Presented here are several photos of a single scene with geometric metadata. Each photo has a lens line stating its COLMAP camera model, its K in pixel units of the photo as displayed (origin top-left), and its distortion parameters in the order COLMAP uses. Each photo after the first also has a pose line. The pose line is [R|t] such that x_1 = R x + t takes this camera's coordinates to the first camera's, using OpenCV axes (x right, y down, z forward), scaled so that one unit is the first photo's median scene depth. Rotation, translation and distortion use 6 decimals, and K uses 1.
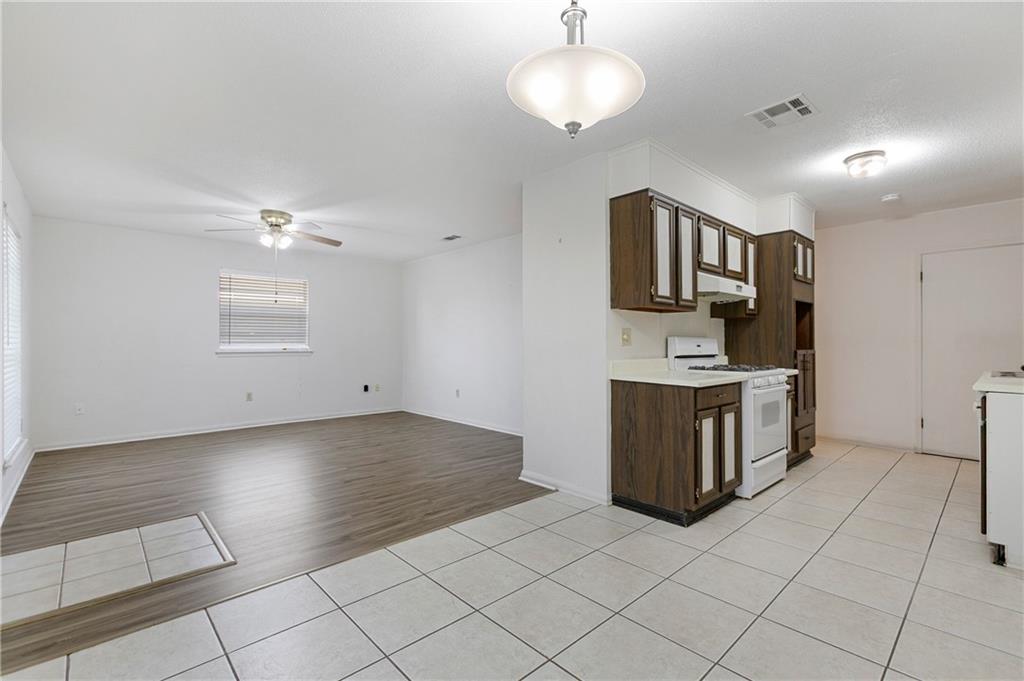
lens RADIAL K [[460.5, 0, 512.0], [0, 460.5, 340.5], [0, 0, 1]] dist [-0.000572, 0.000394]
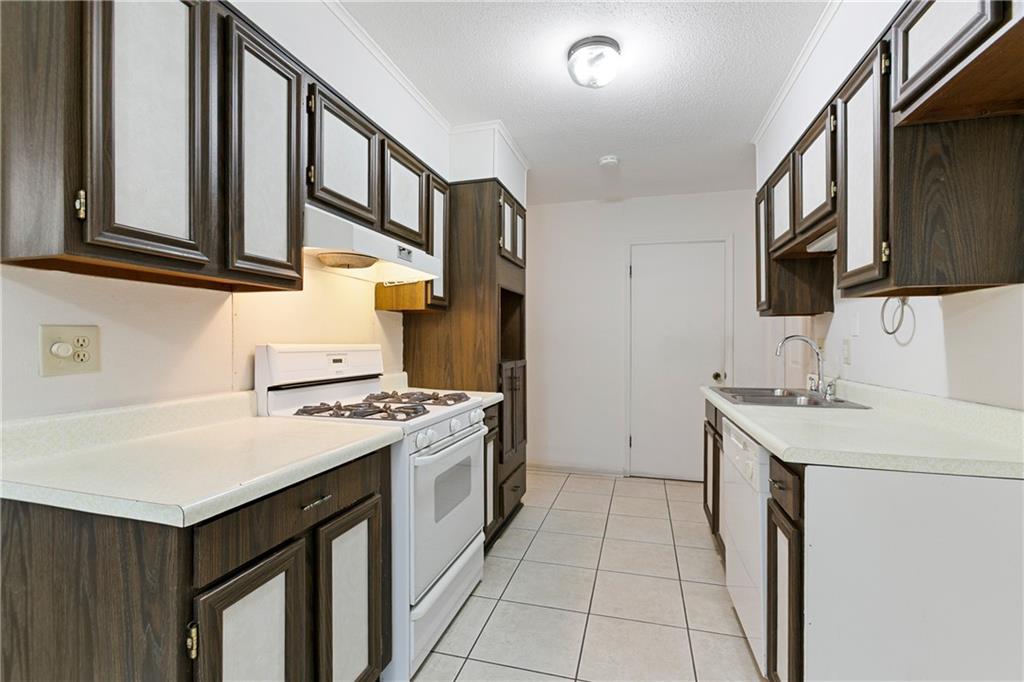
lens RADIAL K [[460.5, 0, 512.0], [0, 460.5, 341.0], [0, 0, 1]] dist [-0.000572, 0.000394]
pose [[0.857005, 0.001189, 0.515306, 0.295618], [-0.005062, 0.999969, 0.006112, -0.014774], [-0.515283, -0.007846, 0.856984, 0.434595]]
